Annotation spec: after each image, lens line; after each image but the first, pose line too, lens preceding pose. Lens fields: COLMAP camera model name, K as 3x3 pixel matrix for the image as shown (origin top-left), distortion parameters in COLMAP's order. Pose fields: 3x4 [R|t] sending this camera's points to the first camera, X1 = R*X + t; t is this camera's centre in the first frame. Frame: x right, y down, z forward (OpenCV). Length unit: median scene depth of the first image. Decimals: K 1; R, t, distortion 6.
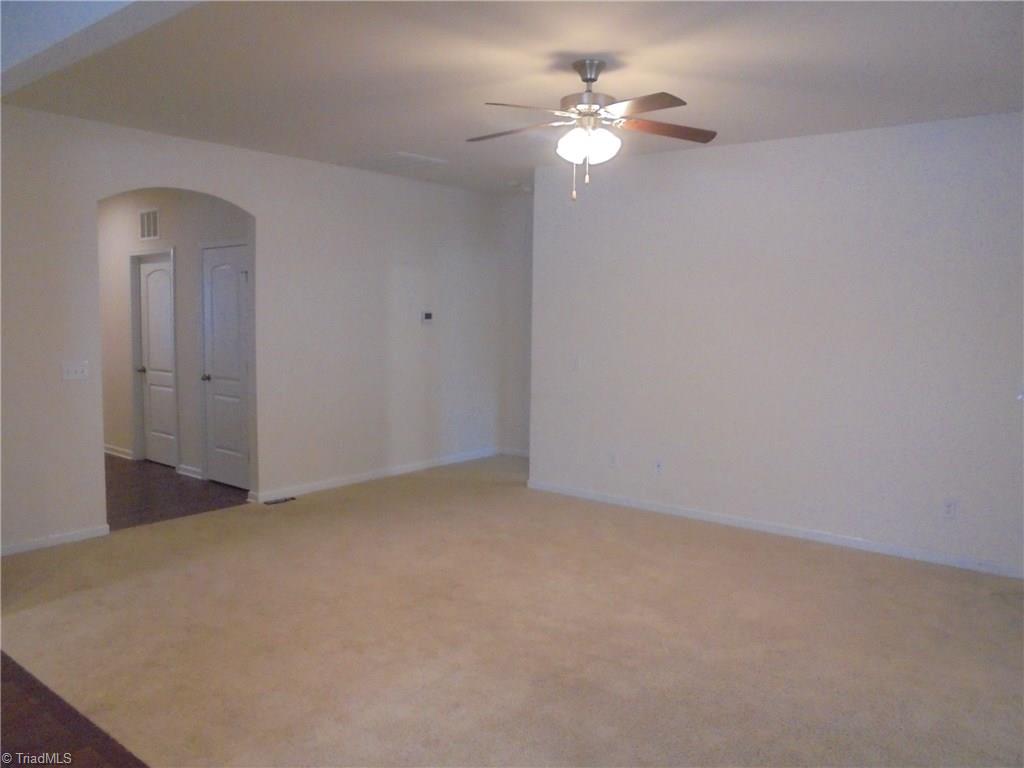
lens RADIAL K [[783.2, 0, 515.5], [0, 783.2, 378.1], [0, 0, 1]] dist [-0.096199, 0.076066]
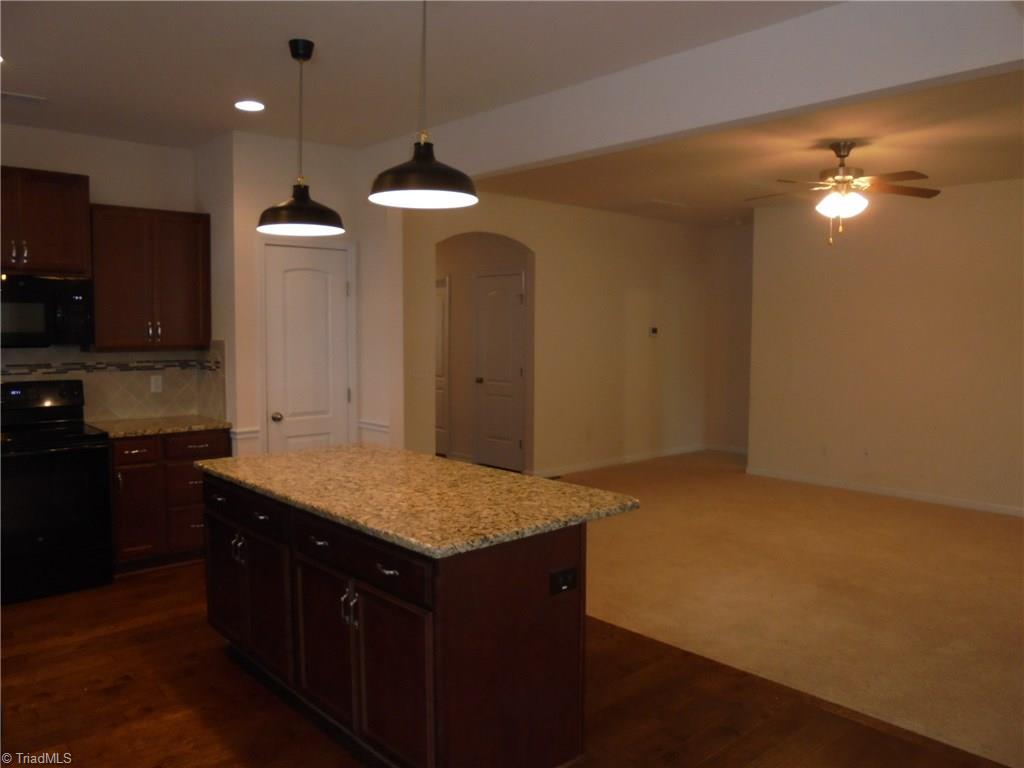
lens RADIAL K [[783.2, 0, 514.3], [0, 783.2, 377.4], [0, 0, 1]] dist [-0.096199, 0.076066]
pose [[0.985687, 0.004571, -0.168523, -0.243163], [-0.008049, 0.999768, -0.019963, 0.035095], [0.168393, 0.021034, 0.985496, -0.419304]]
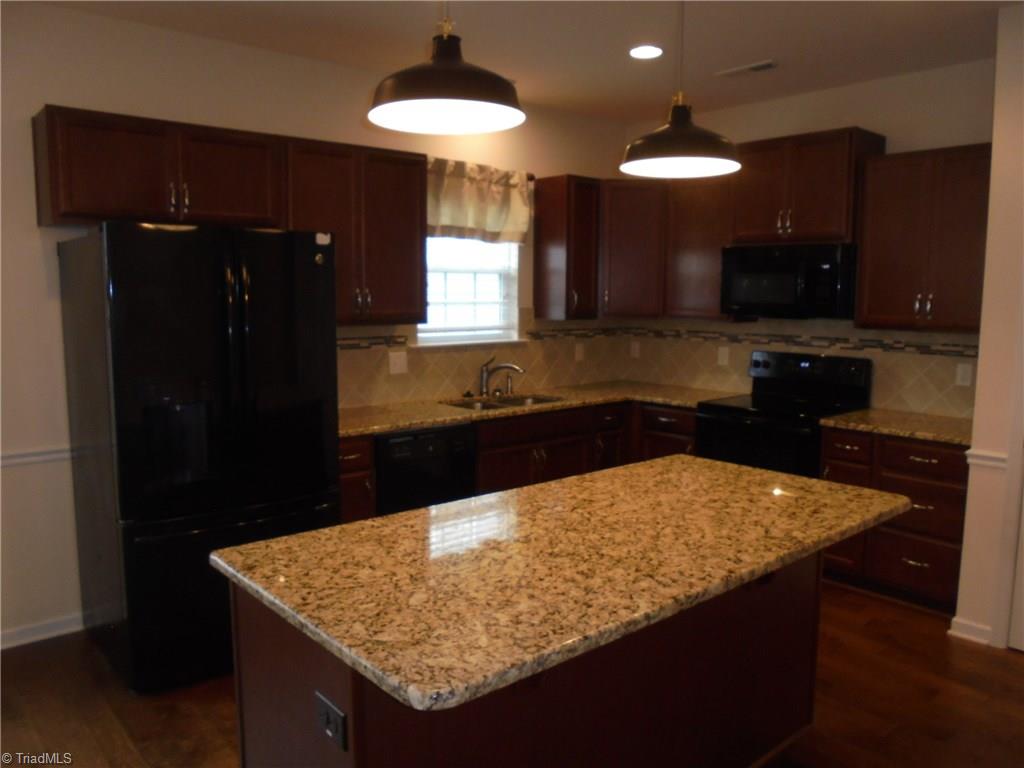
lens RADIAL K [[783.2, 0, 512.1], [0, 783.2, 381.3], [0, 0, 1]] dist [-0.096199, 0.076066]
pose [[-0.190525, 0.101691, -0.976401, 0.048477], [-0.092323, 0.988356, 0.120951, -0.037484], [0.977331, 0.113189, -0.178918, 0.414309]]
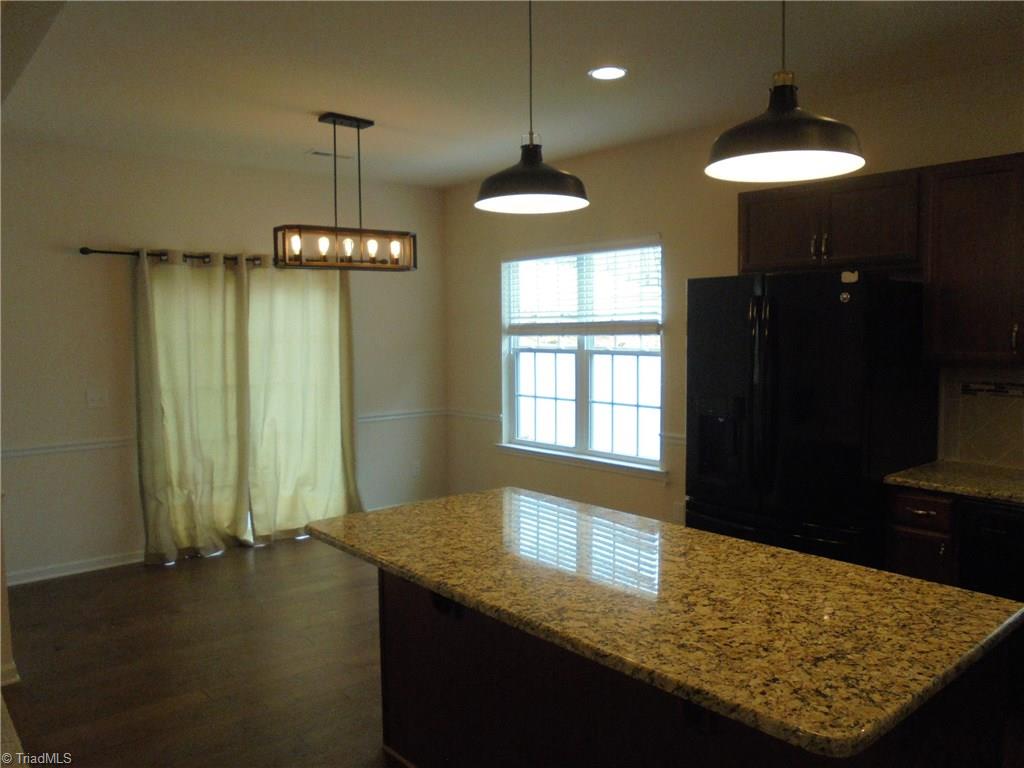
lens RADIAL K [[783.2, 0, 511.4], [0, 783.2, 389.0], [0, 0, 1]] dist [-0.096199, 0.076066]
pose [[-0.979296, -0.013044, 0.202012, -0.568293], [0.020764, 0.986186, 0.164337, -0.094895], [-0.201365, 0.165129, -0.965497, 0.953740]]
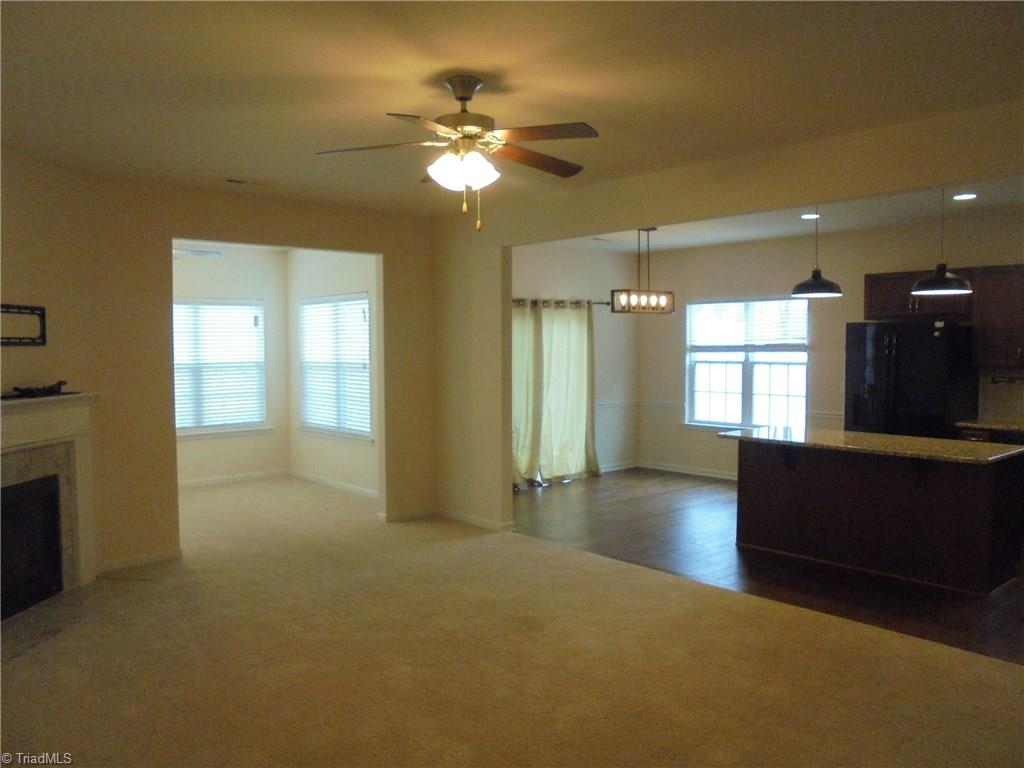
lens RADIAL K [[783.2, 0, 513.9], [0, 783.2, 391.6], [0, 0, 1]] dist [-0.096199, 0.076066]
pose [[-0.982282, -0.013846, 0.186897, -0.139116], [0.013739, 0.989264, 0.145494, -0.184380], [-0.186905, 0.145484, -0.971546, 1.928283]]
